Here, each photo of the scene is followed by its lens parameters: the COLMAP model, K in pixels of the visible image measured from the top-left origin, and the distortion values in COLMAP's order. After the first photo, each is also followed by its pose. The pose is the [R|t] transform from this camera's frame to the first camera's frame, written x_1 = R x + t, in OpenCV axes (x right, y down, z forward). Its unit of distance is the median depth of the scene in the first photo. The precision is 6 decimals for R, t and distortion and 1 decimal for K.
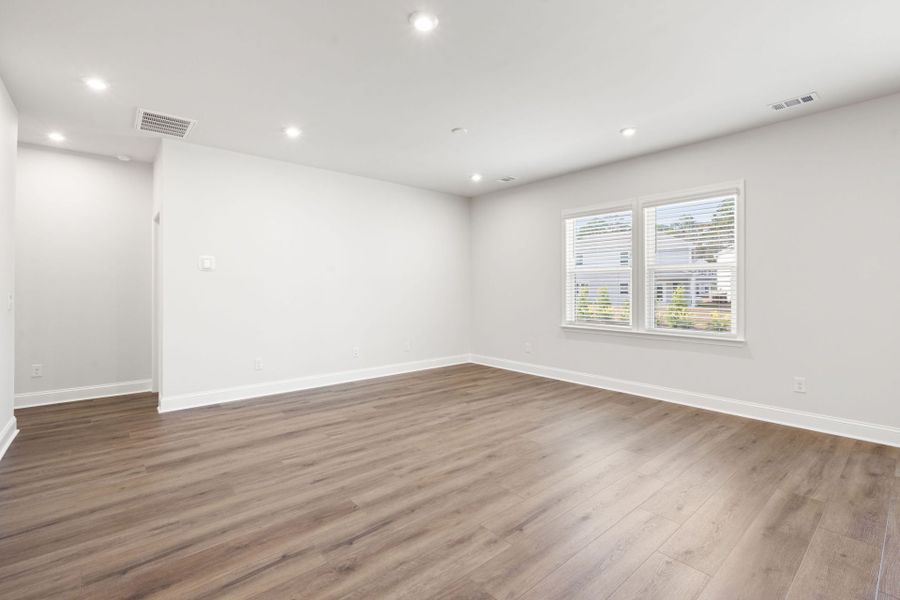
lens RADIAL K [[402.5, 0, 455.4], [0, 402.5, 285.3], [0, 0, 1]] dist [0.001118, 0.000693]
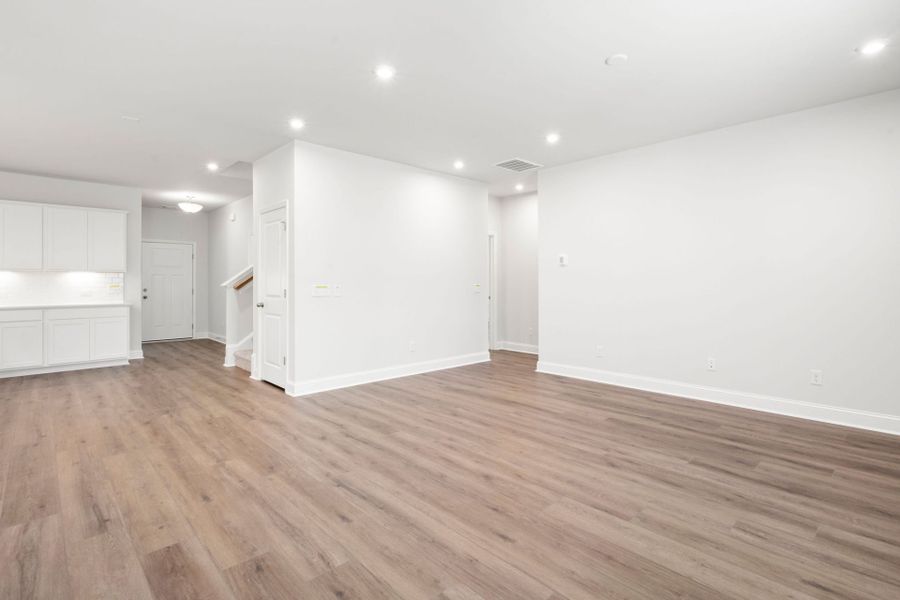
lens RADIAL K [[434.3, 0, 455.7], [0, 434.3, 280.8], [0, 0, 1]] dist [0.003086, 0.000526]
pose [[0.053174, -0.000987, -0.998585, 0.892228], [0.014035, 0.999901, -0.000241, 0.005462], [0.998487, -0.014002, 0.053182, 0.786159]]
